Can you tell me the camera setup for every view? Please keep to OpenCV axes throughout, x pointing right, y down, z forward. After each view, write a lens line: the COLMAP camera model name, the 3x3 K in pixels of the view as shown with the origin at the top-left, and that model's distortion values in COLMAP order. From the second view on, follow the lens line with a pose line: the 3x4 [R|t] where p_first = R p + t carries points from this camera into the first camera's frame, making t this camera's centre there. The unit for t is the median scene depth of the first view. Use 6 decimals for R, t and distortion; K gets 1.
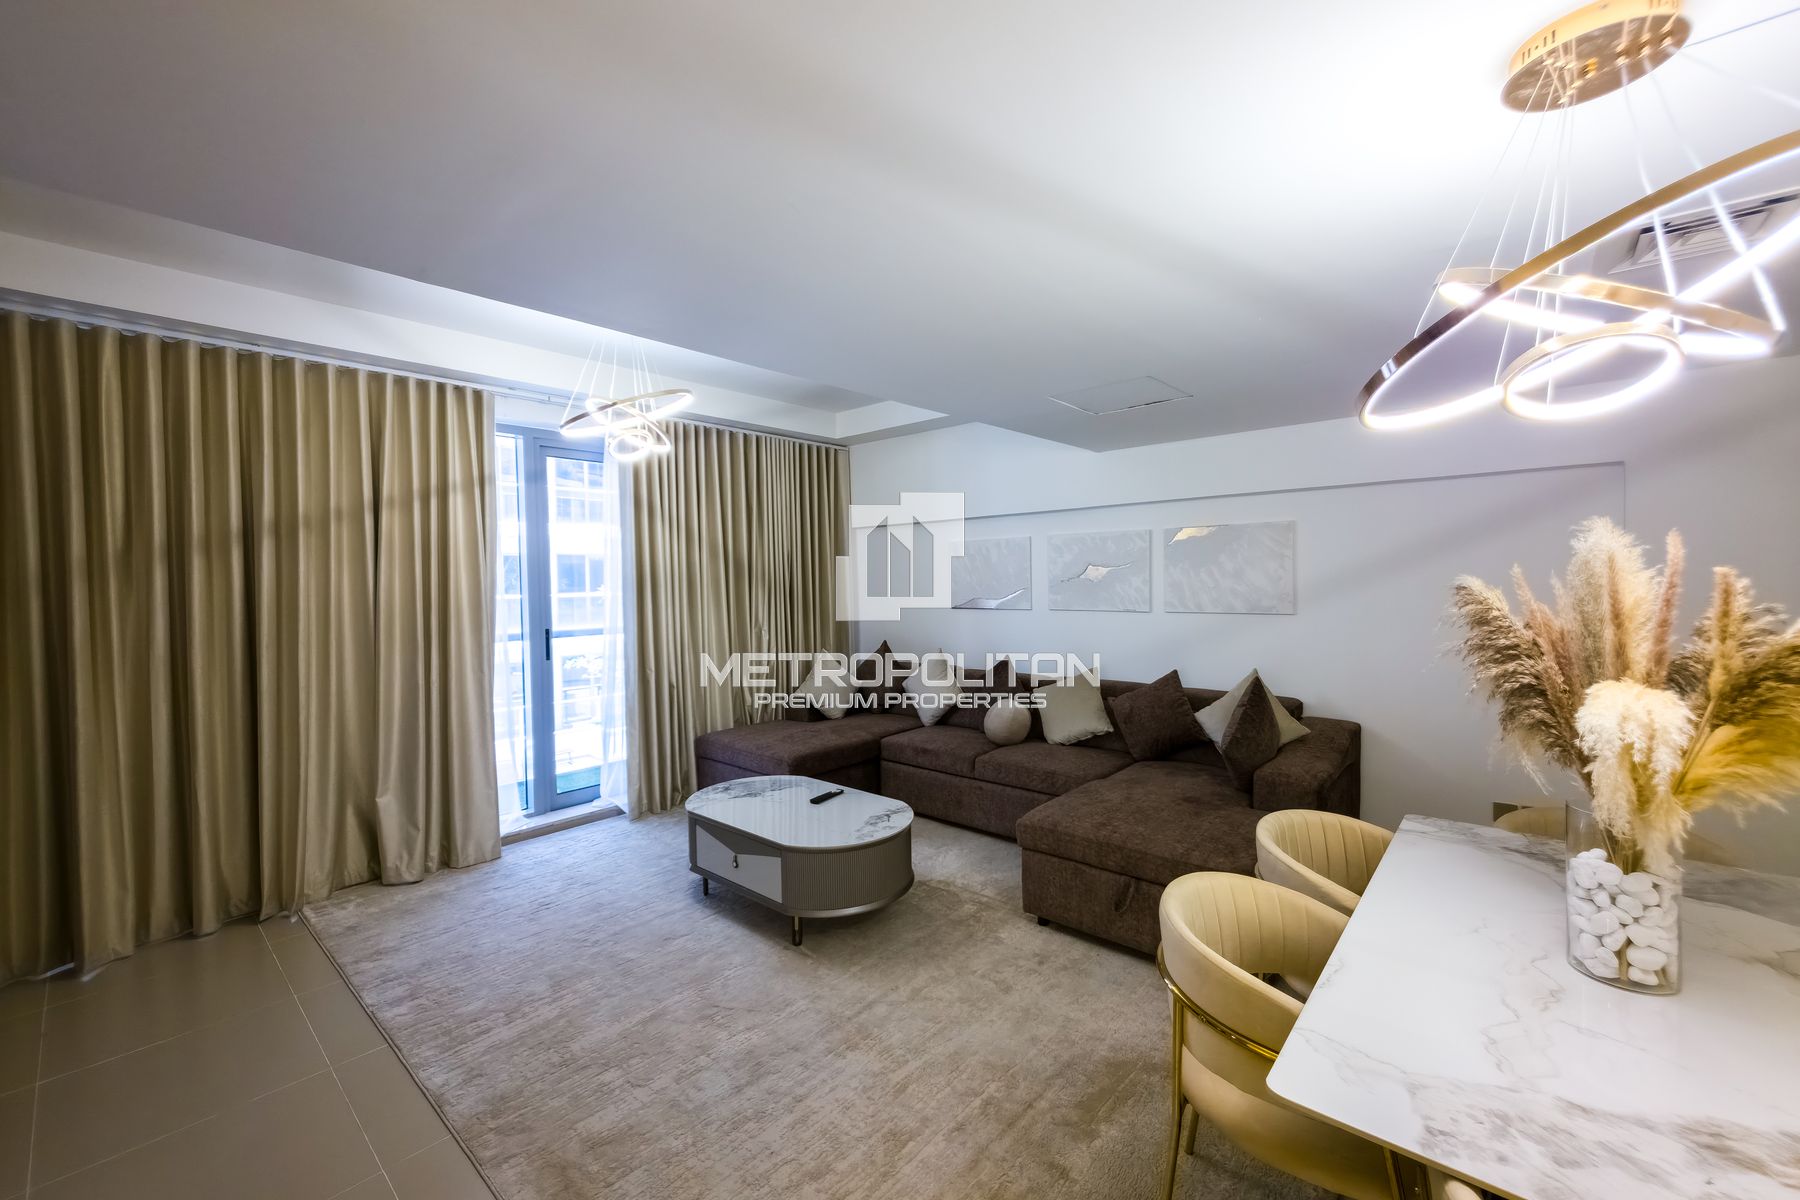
lens RADIAL K [[727.2, 0, 904.9], [0, 727.2, 596.2], [0, 0, 1]] dist [0.000950, -0.000215]
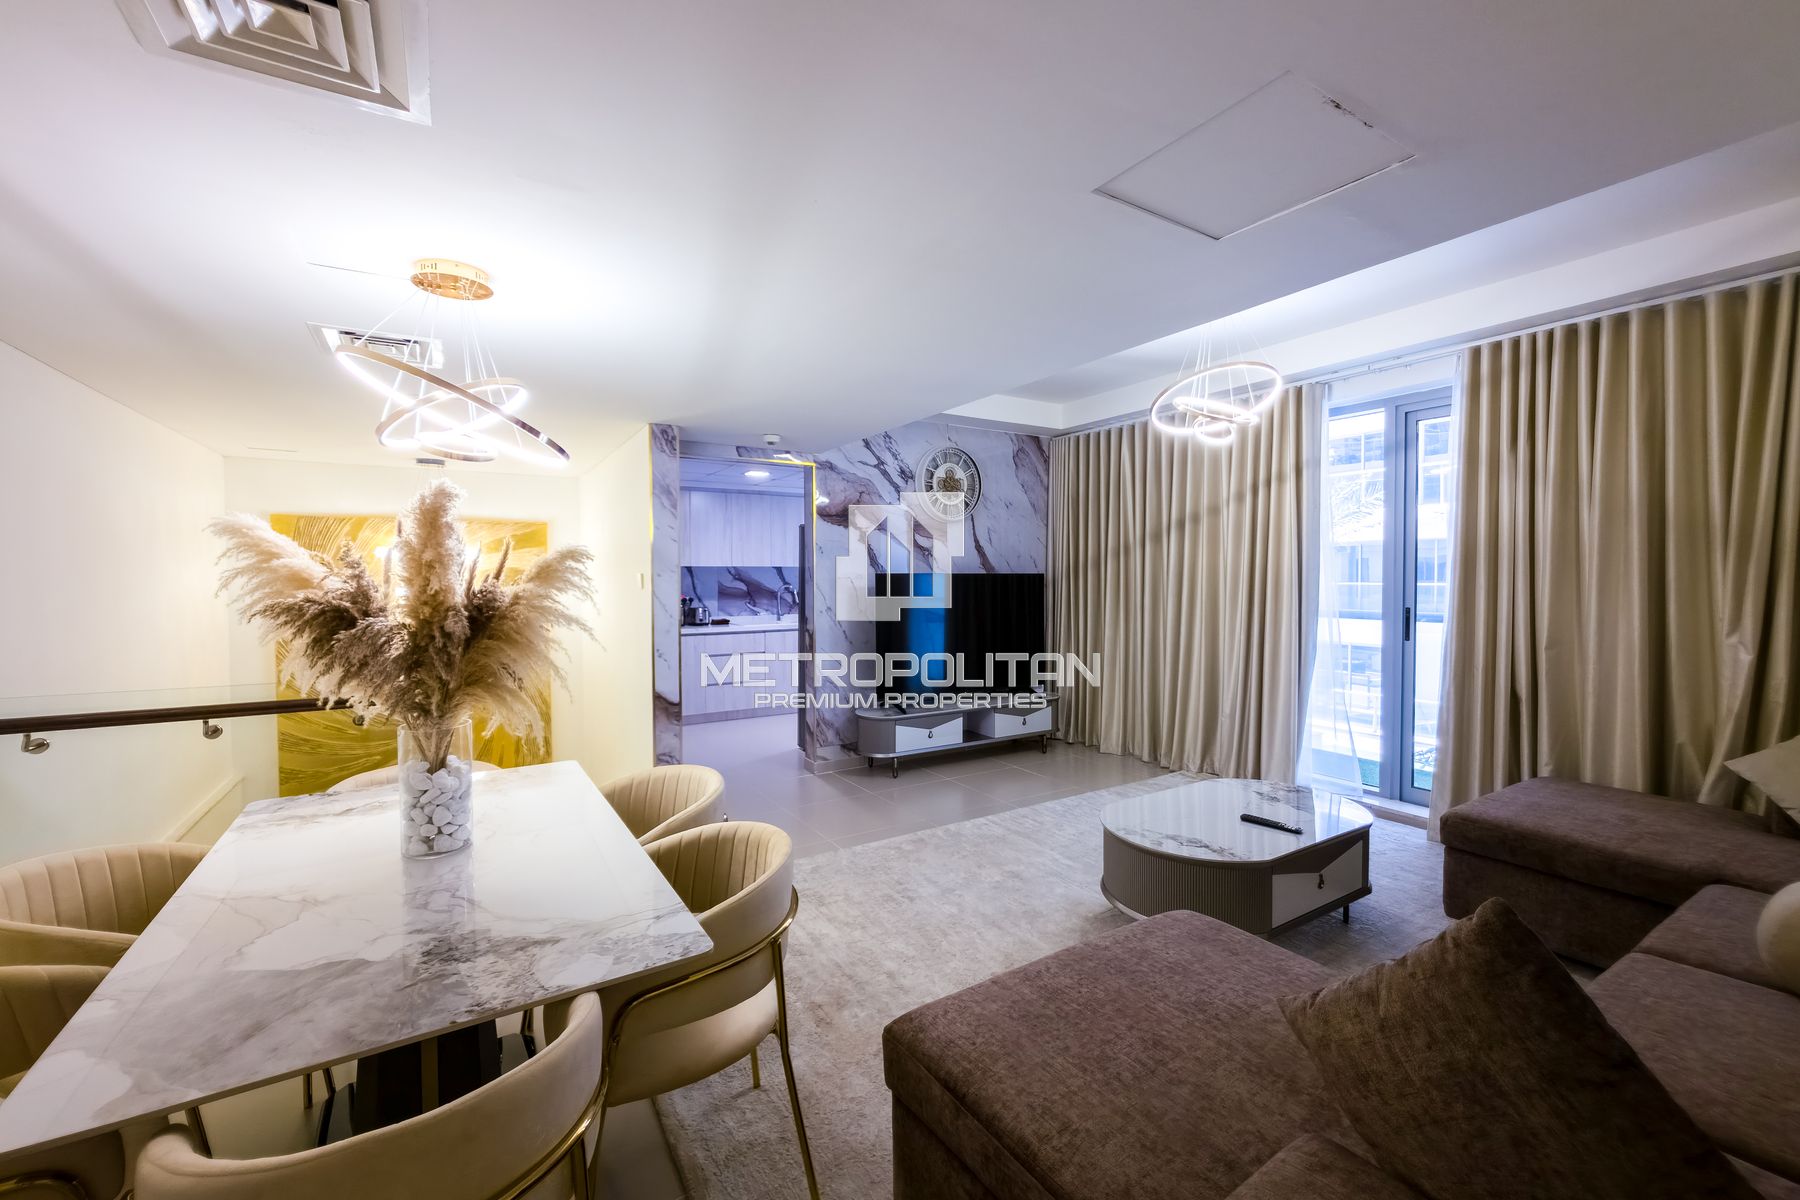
lens RADIAL K [[727.2, 0, 904.9], [0, 727.2, 596.2], [0, 0, 1]] dist [0.000950, -0.000215]
pose [[-0.281831, 0.045480, -0.958386, 0.762085], [-0.016176, 0.998509, 0.052141, -0.009993], [0.959328, 0.030198, -0.280675, 0.830623]]
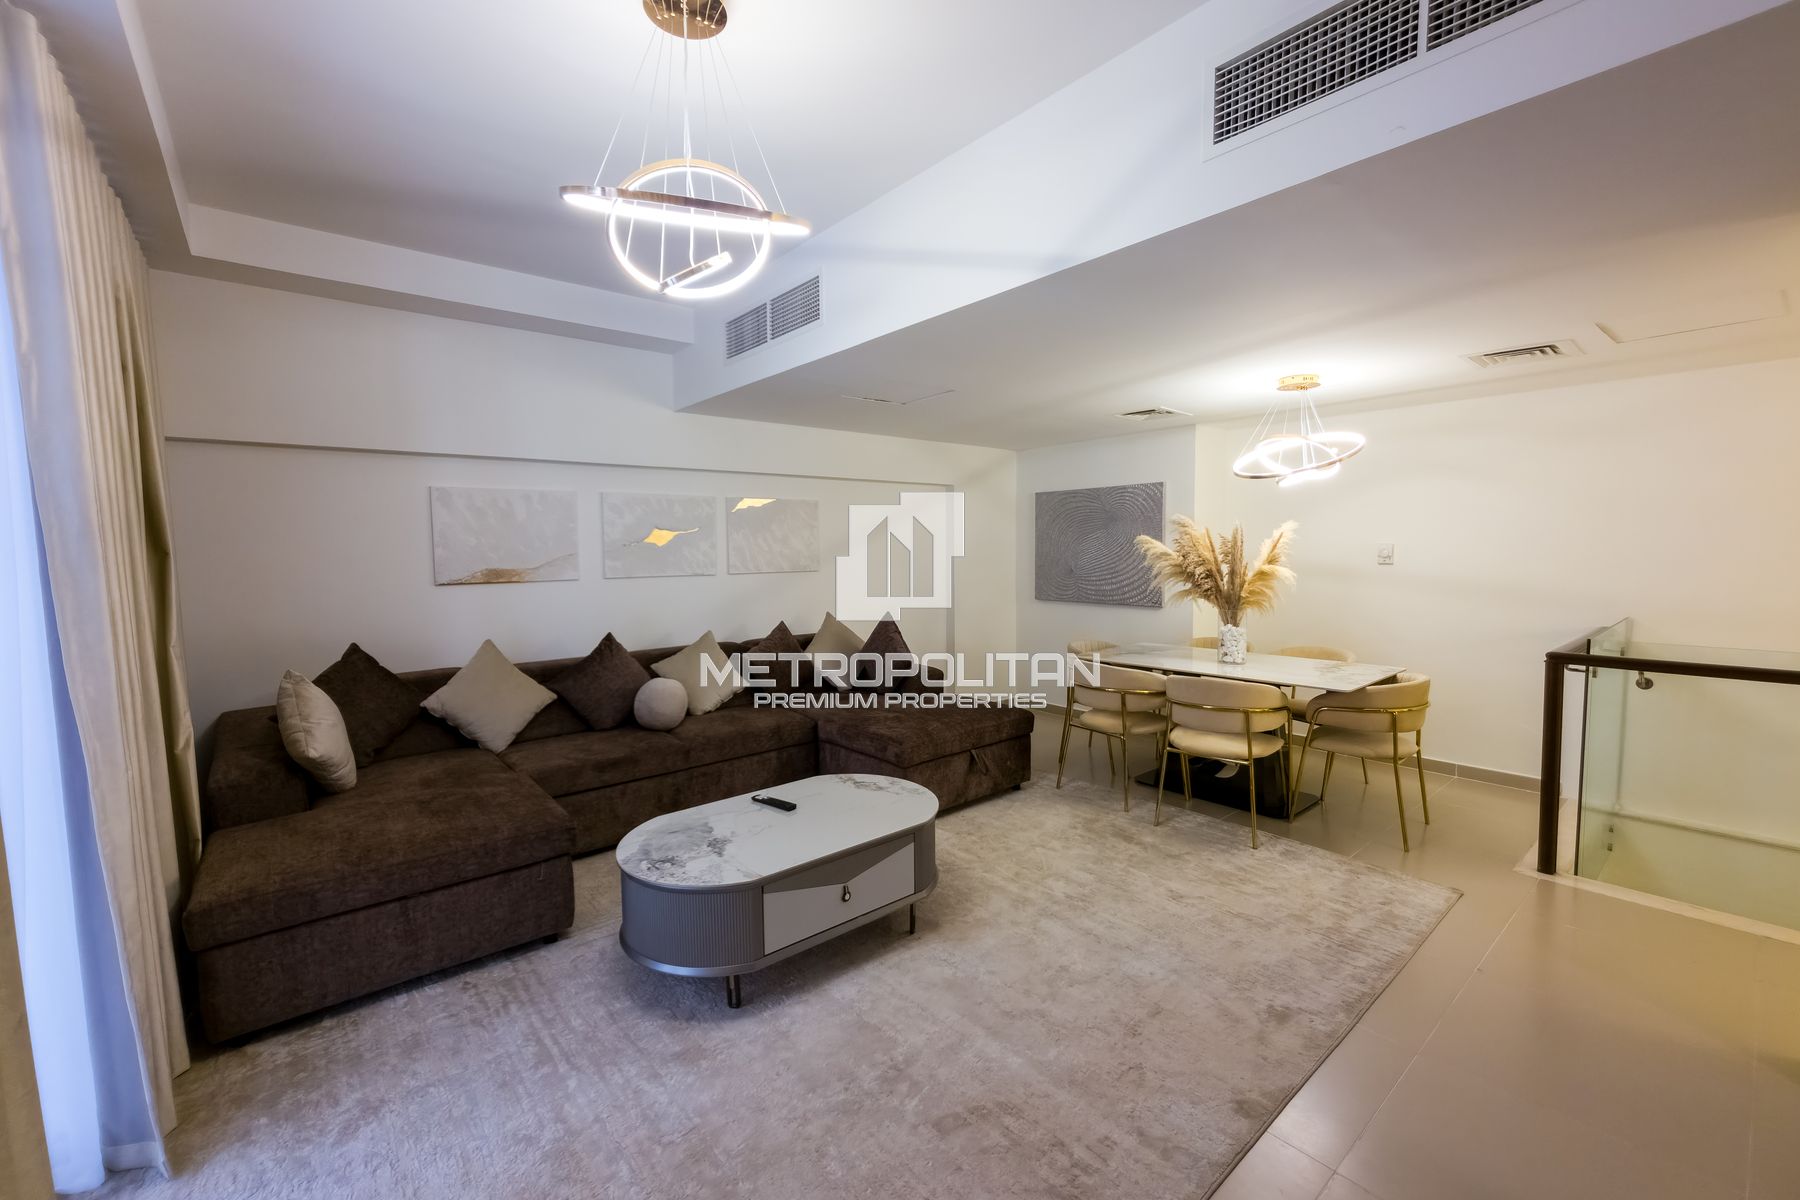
lens RADIAL K [[727.2, 0, 904.9], [0, 727.2, 596.2], [0, 0, 1]] dist [0.000950, -0.000215]
pose [[0.145115, -0.053168, 0.987985, -0.869308], [0.030483, 0.998321, 0.049247, 0.011966], [-0.988945, 0.022970, 0.146492, 0.732651]]
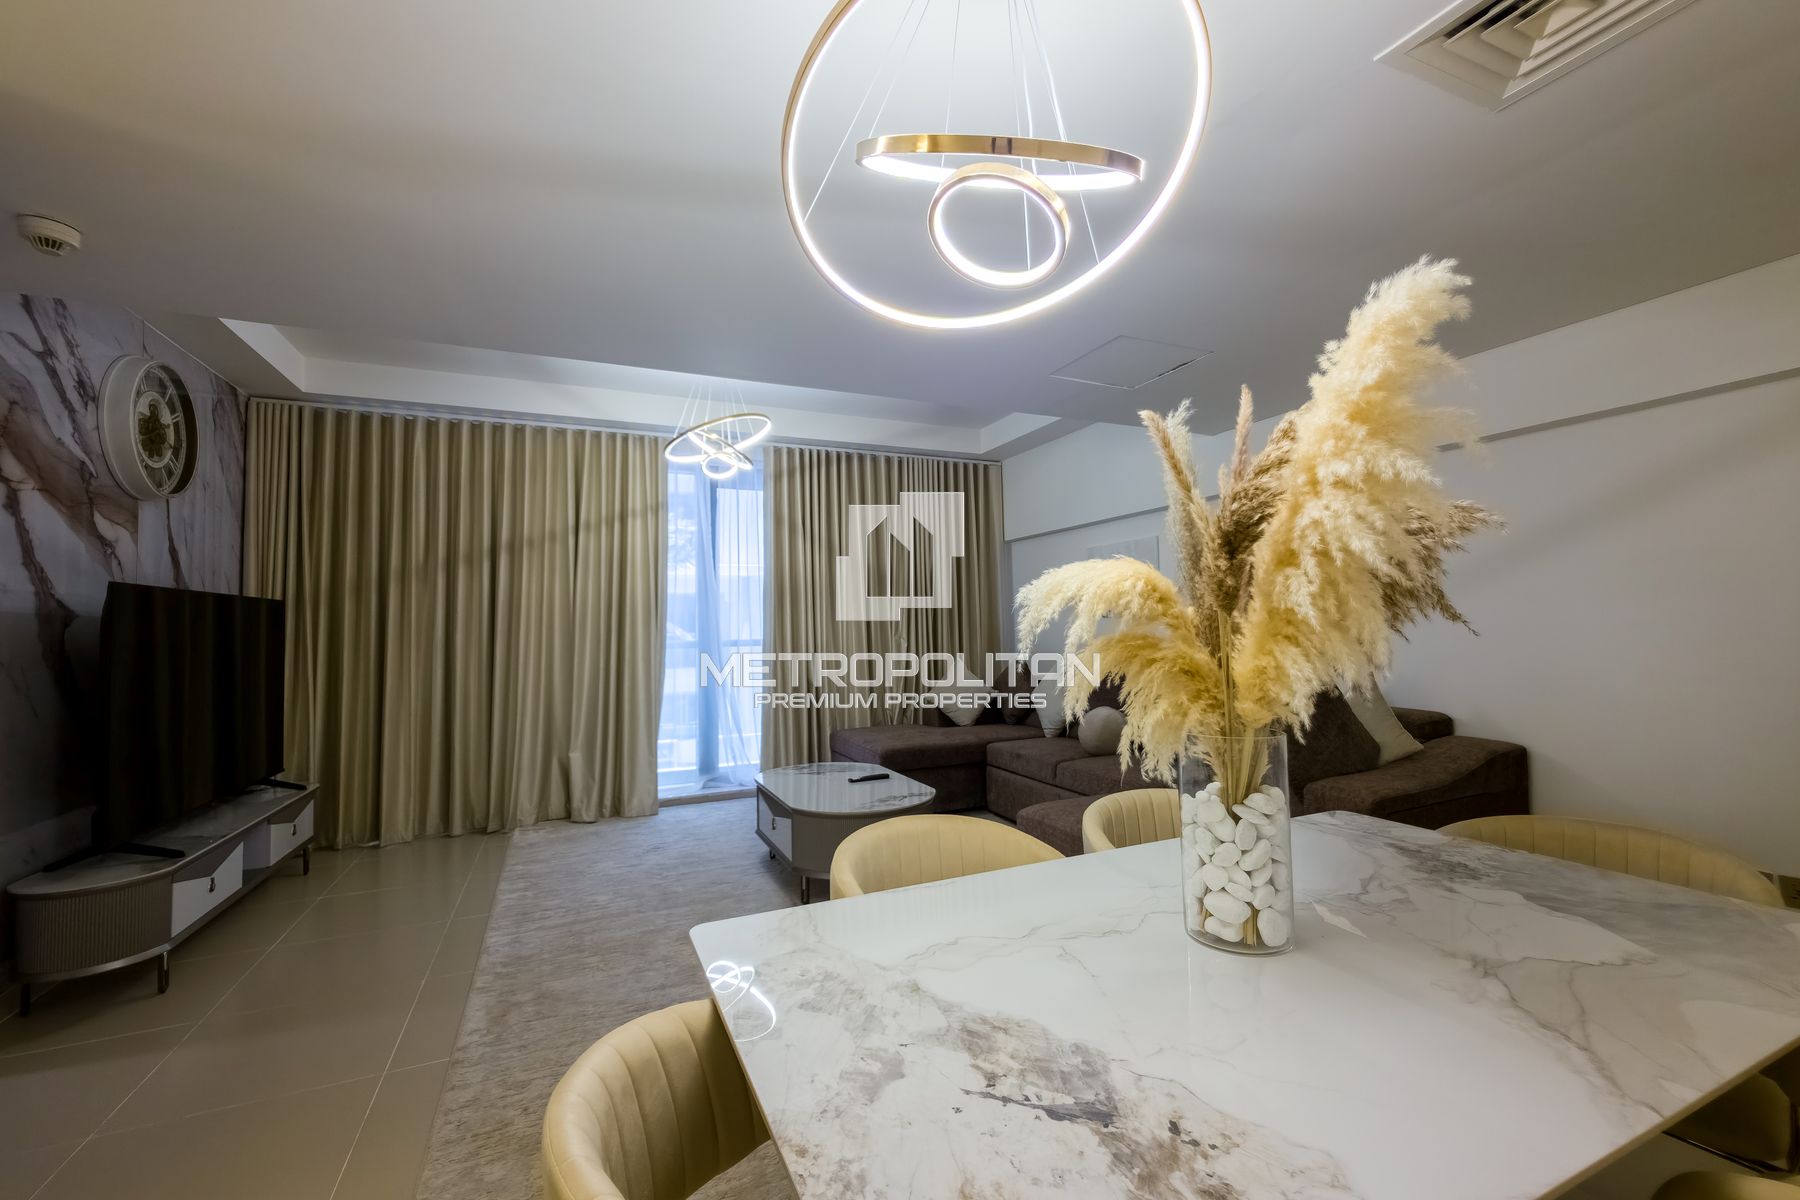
lens RADIAL K [[740.2, 0, 904.9], [0, 740.2, 592.9], [0, 0, 1]] dist [0.002152, -0.000153]
pose [[0.912402, -0.018957, -0.408857, 0.377447], [-0.006905, 0.998072, -0.061686, 0.072057], [0.409238, 0.059106, 0.910511, 0.026010]]
